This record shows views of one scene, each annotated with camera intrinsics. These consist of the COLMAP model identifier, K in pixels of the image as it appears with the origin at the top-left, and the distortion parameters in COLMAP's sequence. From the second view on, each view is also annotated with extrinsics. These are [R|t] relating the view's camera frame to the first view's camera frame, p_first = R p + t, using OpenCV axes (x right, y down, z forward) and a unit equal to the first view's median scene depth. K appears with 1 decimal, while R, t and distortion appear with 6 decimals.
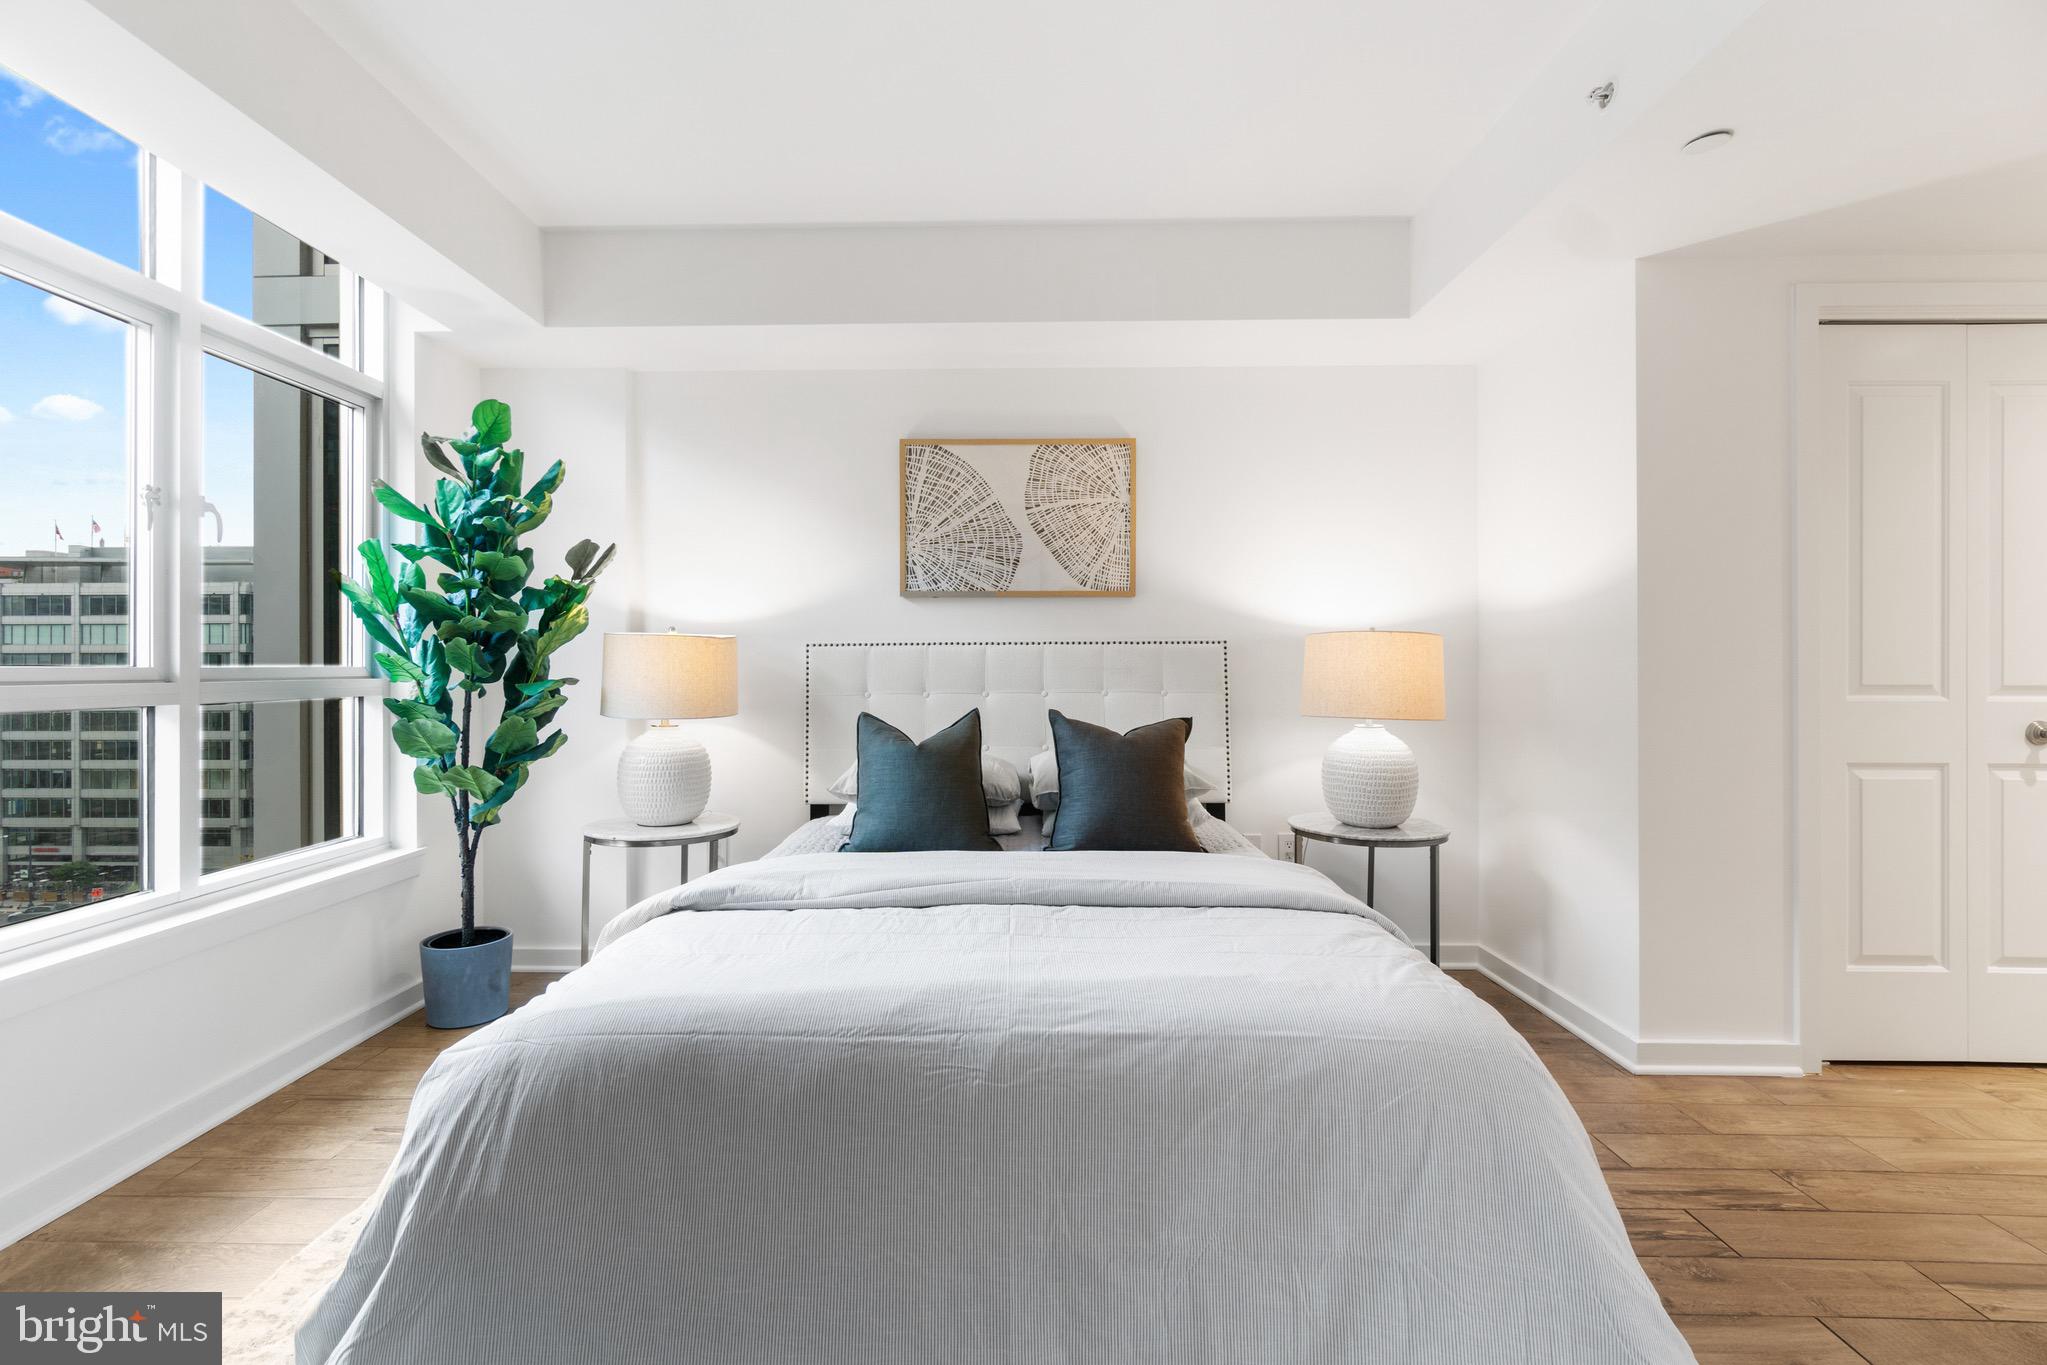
lens RADIAL K [[886.8, 0, 1009.0], [0, 886.8, 668.3], [0, 0, 1]] dist [0.000955, 0.002378]
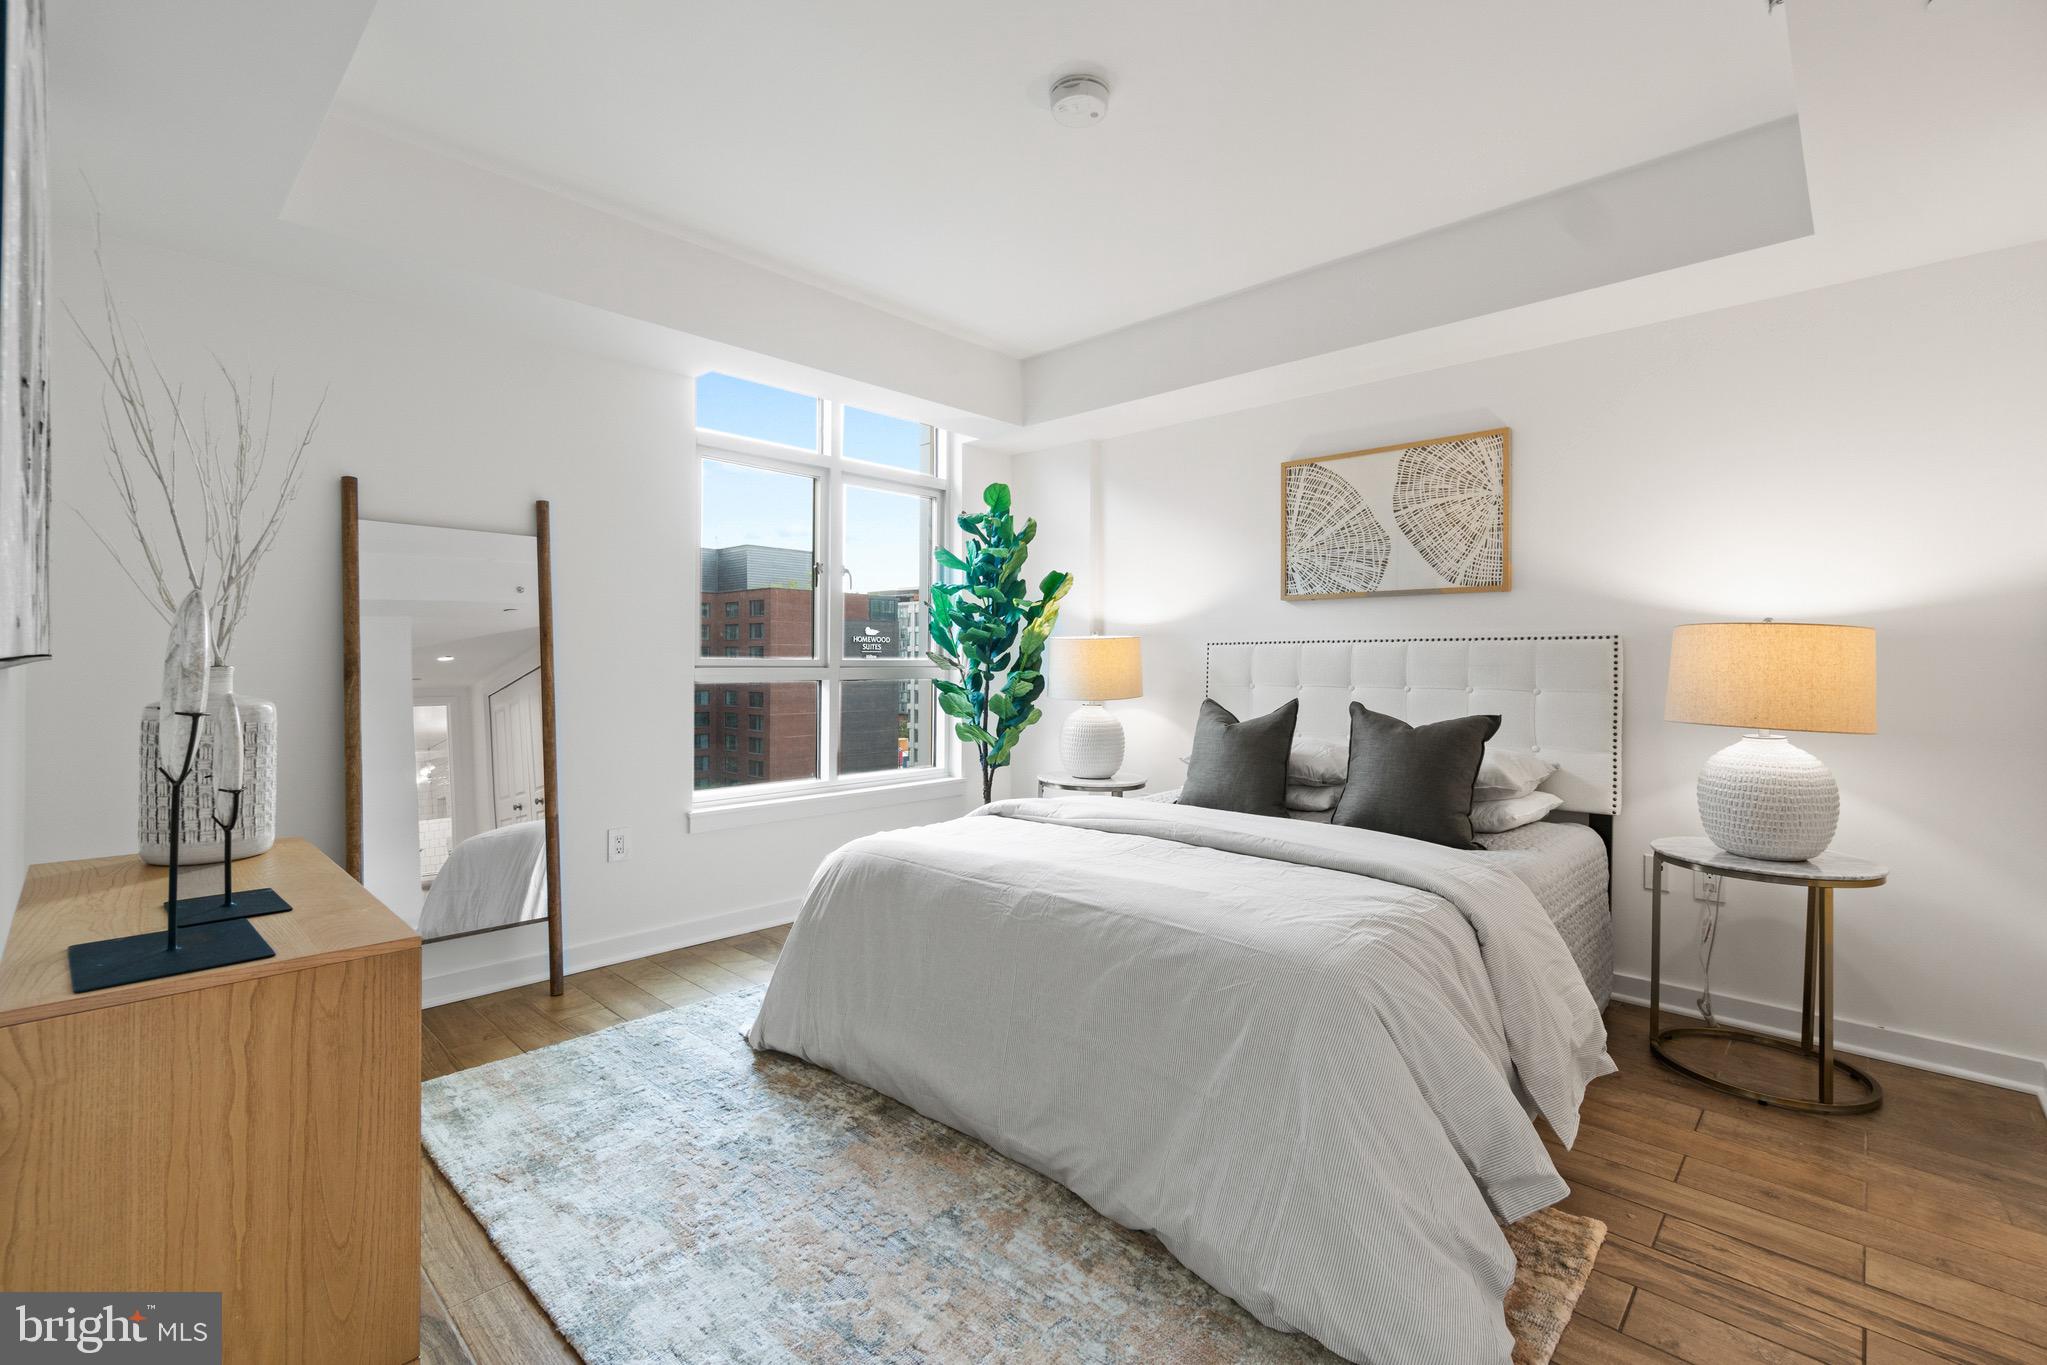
lens RADIAL K [[886.8, 0, 1016.0], [0, 886.8, 666.6], [0, 0, 1]] dist [0.000955, 0.002378]
pose [[0.737307, 0.010641, -0.675474, 0.429121], [-0.007962, 0.999943, 0.007062, -0.001001], [0.675511, 0.000171, 0.737350, -0.079954]]
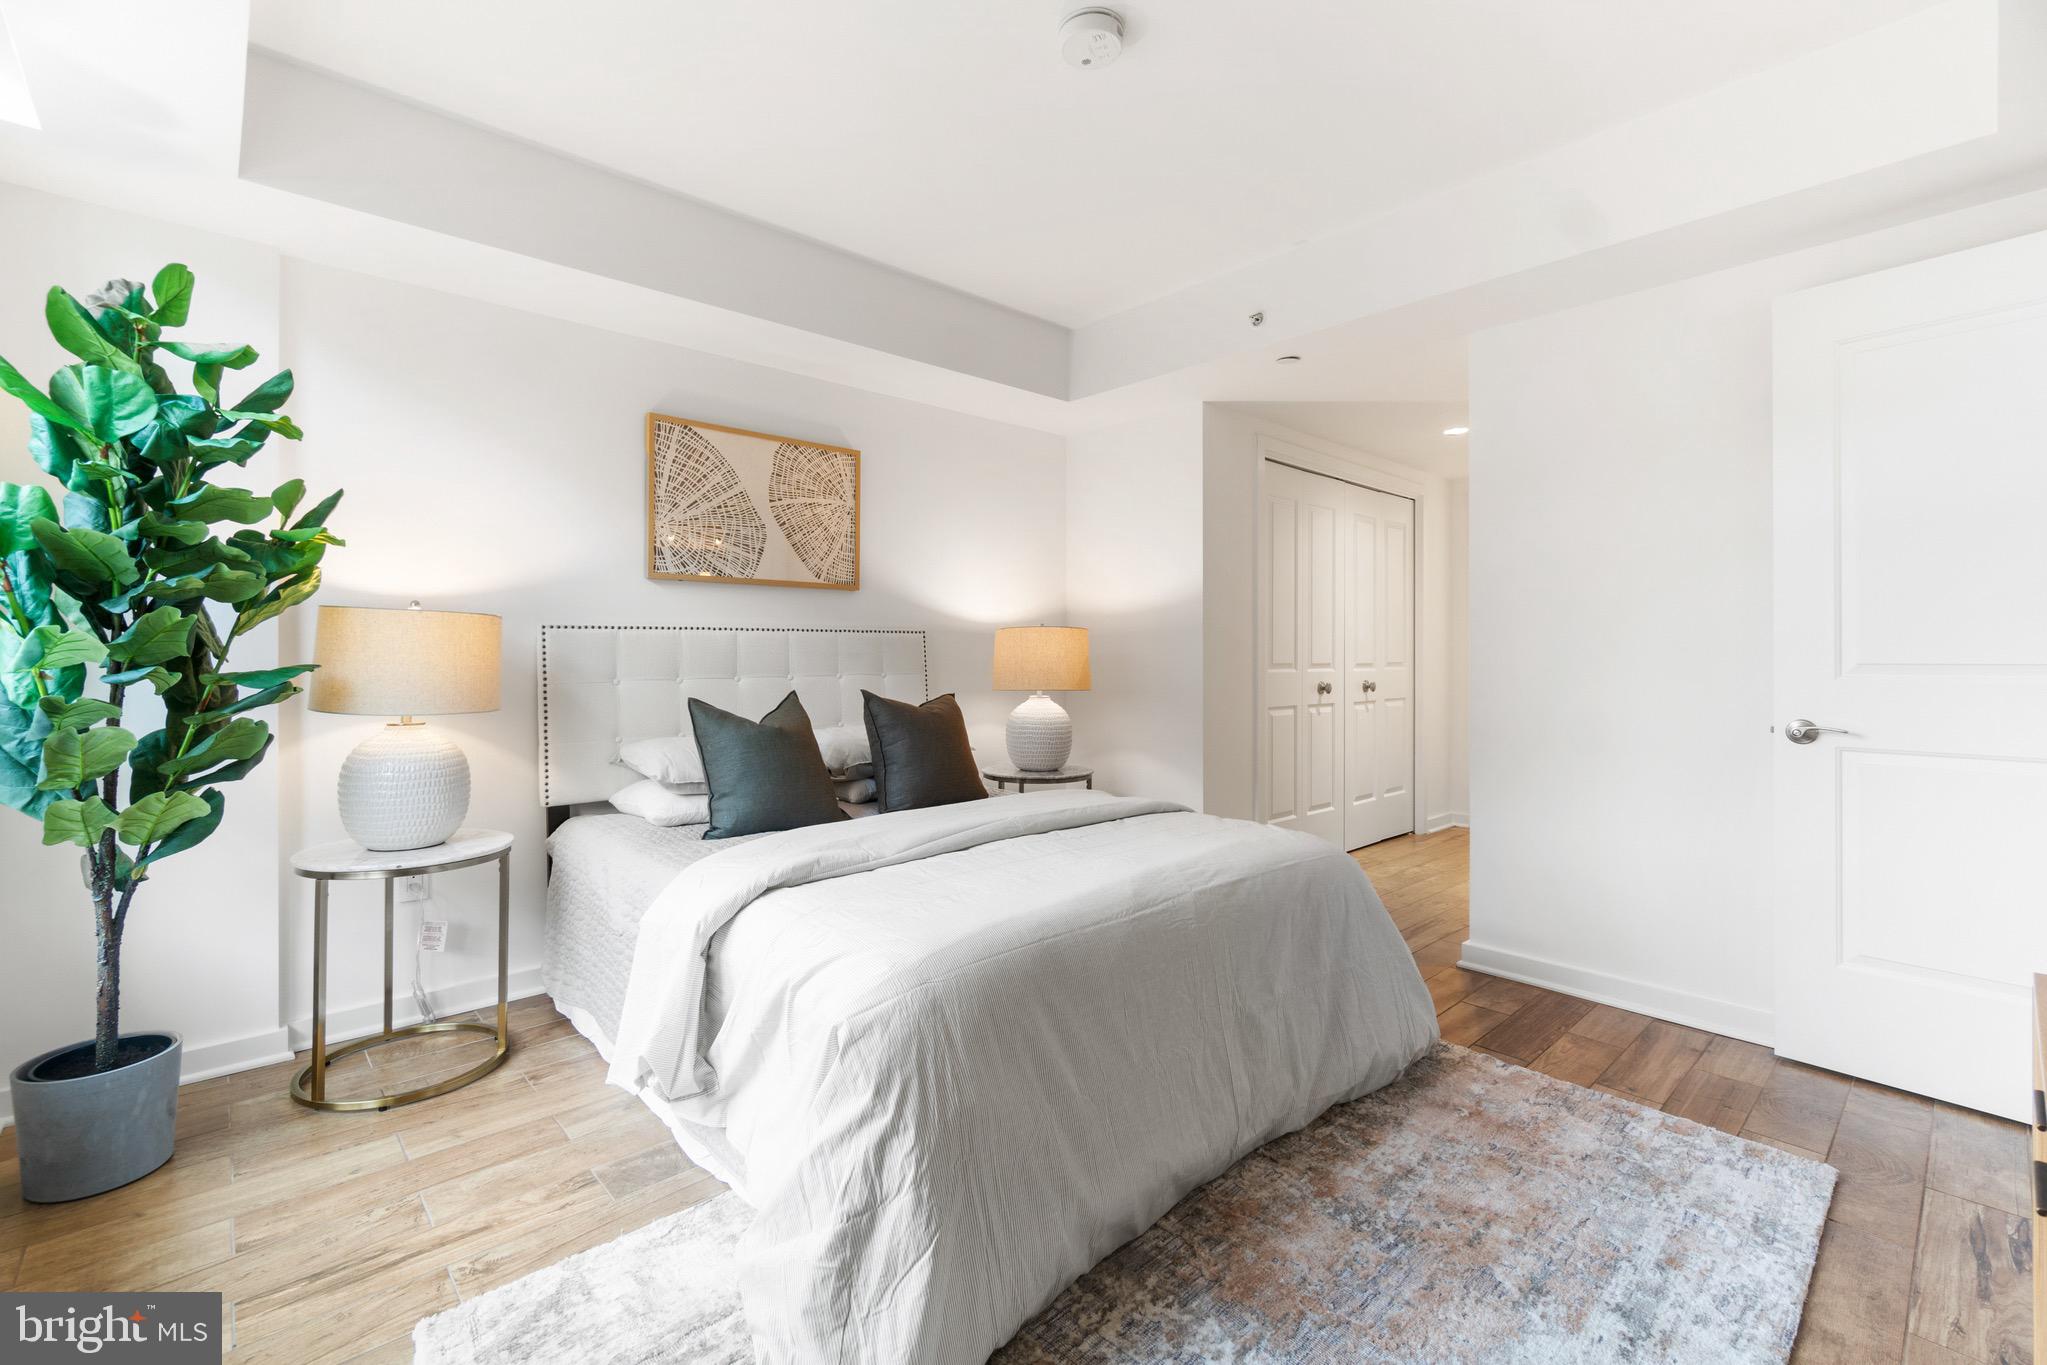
lens RADIAL K [[886.8, 0, 1003.8], [0, 886.8, 663.4], [0, 0, 1]] dist [0.000955, 0.002378]
pose [[0.734292, -0.005461, 0.678812, -0.525878], [-0.000343, 0.999965, 0.008416, 0.002815], [-0.678834, -0.006413, 0.734264, 0.045445]]
